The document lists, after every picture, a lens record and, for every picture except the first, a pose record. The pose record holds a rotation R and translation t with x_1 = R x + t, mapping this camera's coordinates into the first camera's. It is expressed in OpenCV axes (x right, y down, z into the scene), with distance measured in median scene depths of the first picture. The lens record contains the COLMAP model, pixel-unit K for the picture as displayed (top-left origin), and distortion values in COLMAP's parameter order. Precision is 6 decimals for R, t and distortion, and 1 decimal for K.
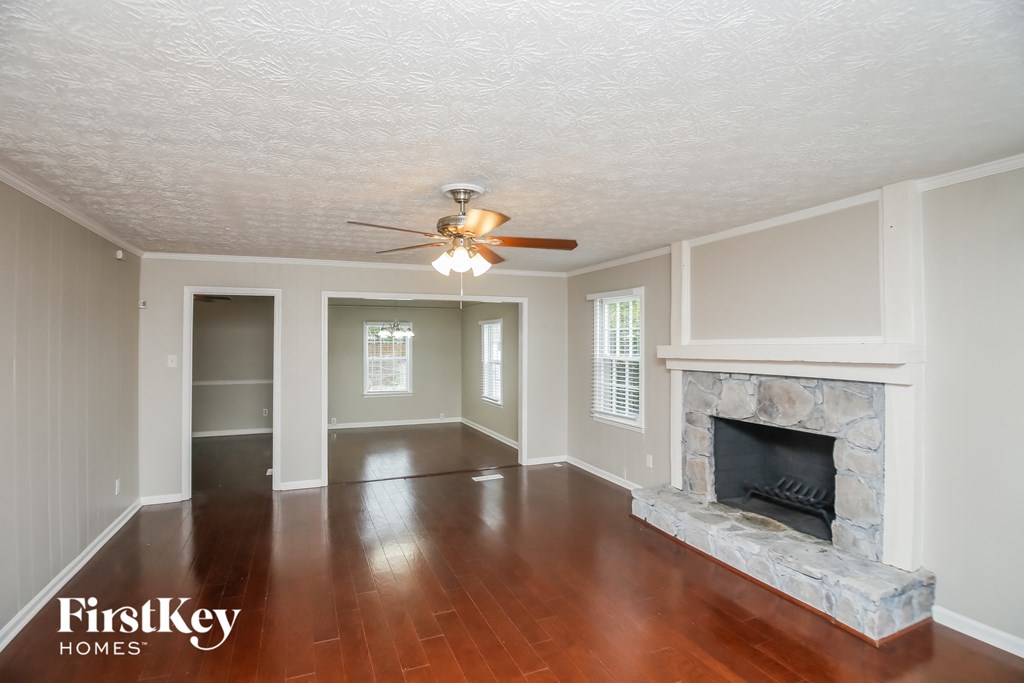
lens RADIAL K [[522.8, 0, 517.4], [0, 522.8, 343.6], [0, 0, 1]] dist [-0.024977, -0.001437]
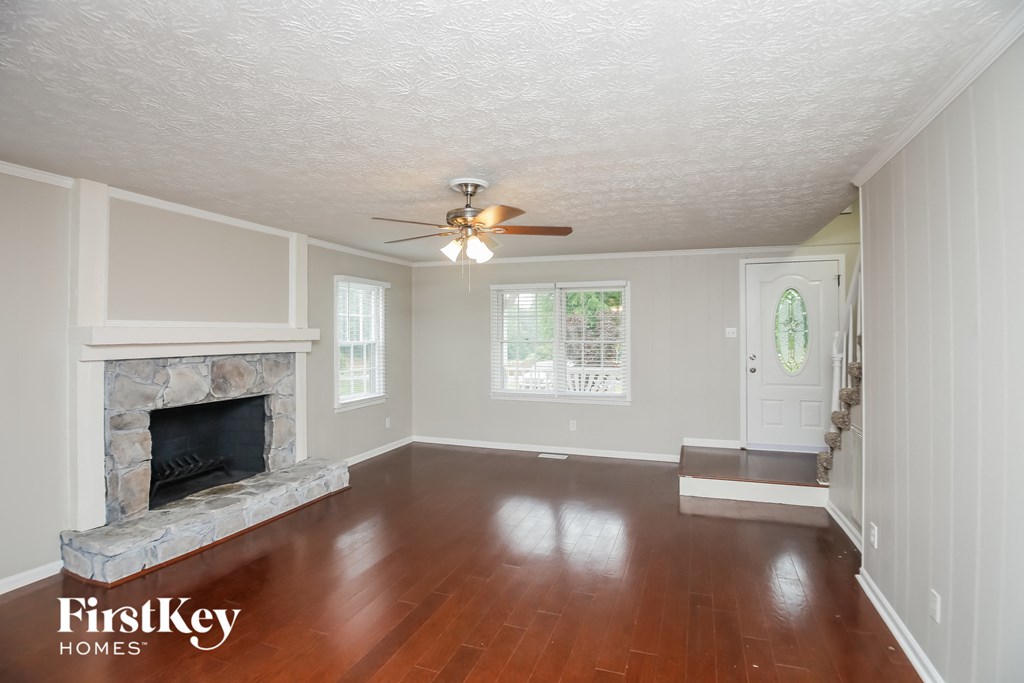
lens RADIAL K [[522.8, 0, 515.3], [0, 522.8, 338.4], [0, 0, 1]] dist [-0.024977, -0.001437]
pose [[-0.742463, 0.004090, 0.669874, -0.714290], [0.007166, 0.999973, 0.001837, 0.026632], [-0.669849, 0.006164, -0.742472, 1.377947]]
